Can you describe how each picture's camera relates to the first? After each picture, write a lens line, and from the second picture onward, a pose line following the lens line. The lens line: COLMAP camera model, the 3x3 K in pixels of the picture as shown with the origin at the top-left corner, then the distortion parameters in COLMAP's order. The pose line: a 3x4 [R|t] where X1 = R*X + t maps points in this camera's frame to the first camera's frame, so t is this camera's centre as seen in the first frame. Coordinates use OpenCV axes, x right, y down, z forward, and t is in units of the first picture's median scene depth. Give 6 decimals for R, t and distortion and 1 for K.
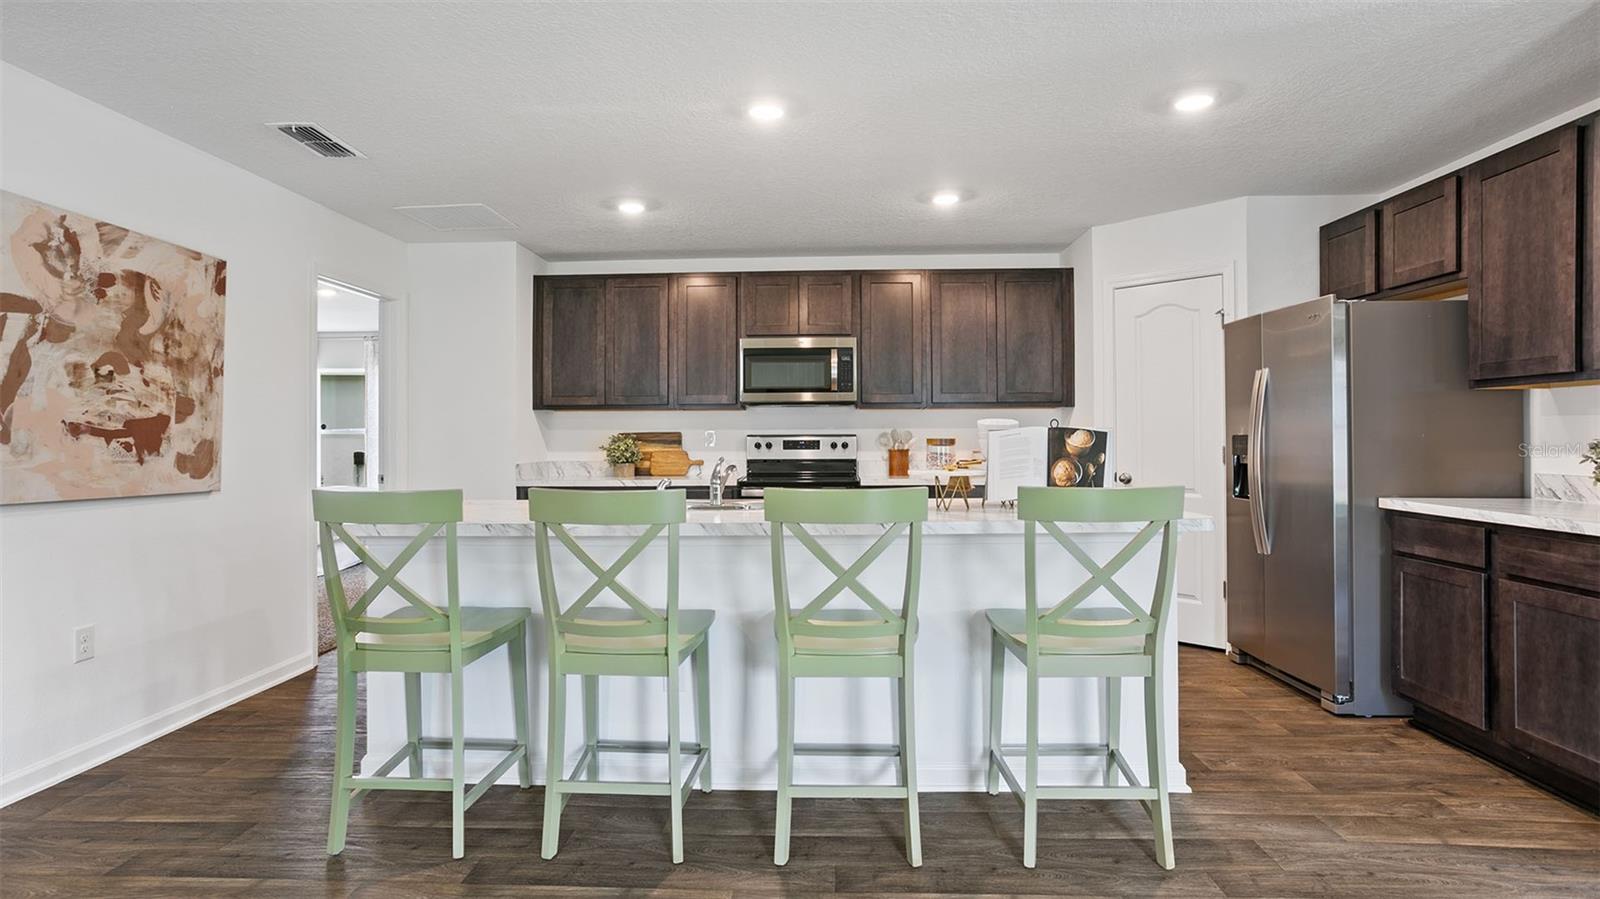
lens RADIAL K [[829.0, 0, 796.8], [0, 829.0, 426.9], [0, 0, 1]] dist [-0.000622, 0.000094]
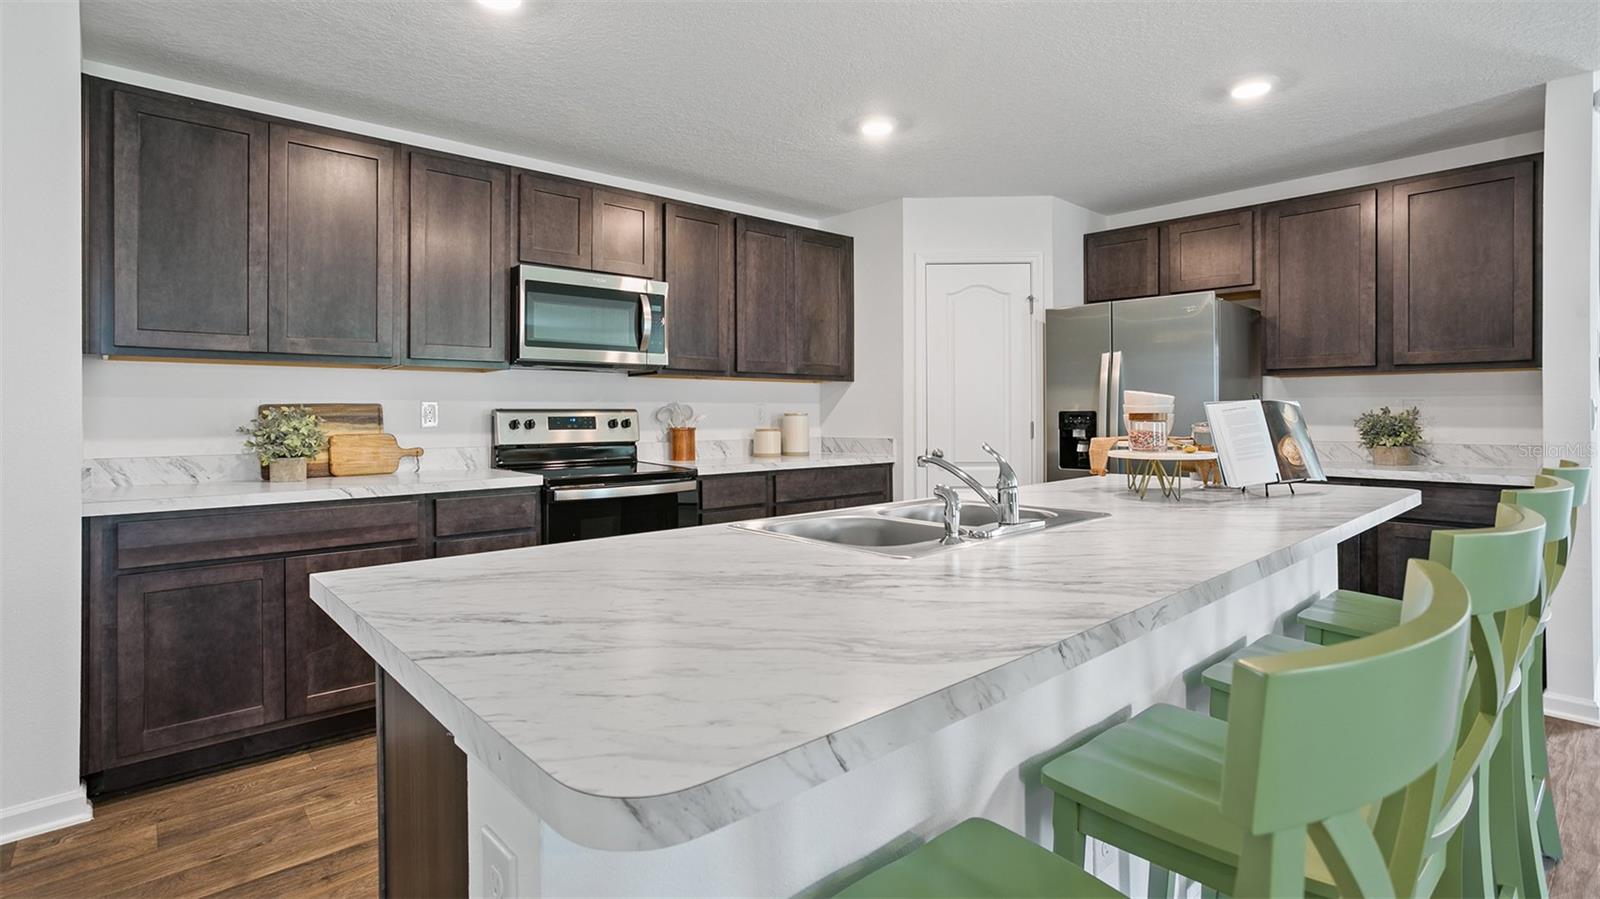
lens RADIAL K [[791.7, 0, 794.0], [0, 791.7, 405.3], [0, 0, 1]] dist [0.001309, 0.000744]
pose [[0.710009, 0.009180, 0.704133, -0.351996], [-0.009776, 0.999947, -0.003178, 0.006629], [-0.704125, -0.004627, 0.710061, 0.385394]]
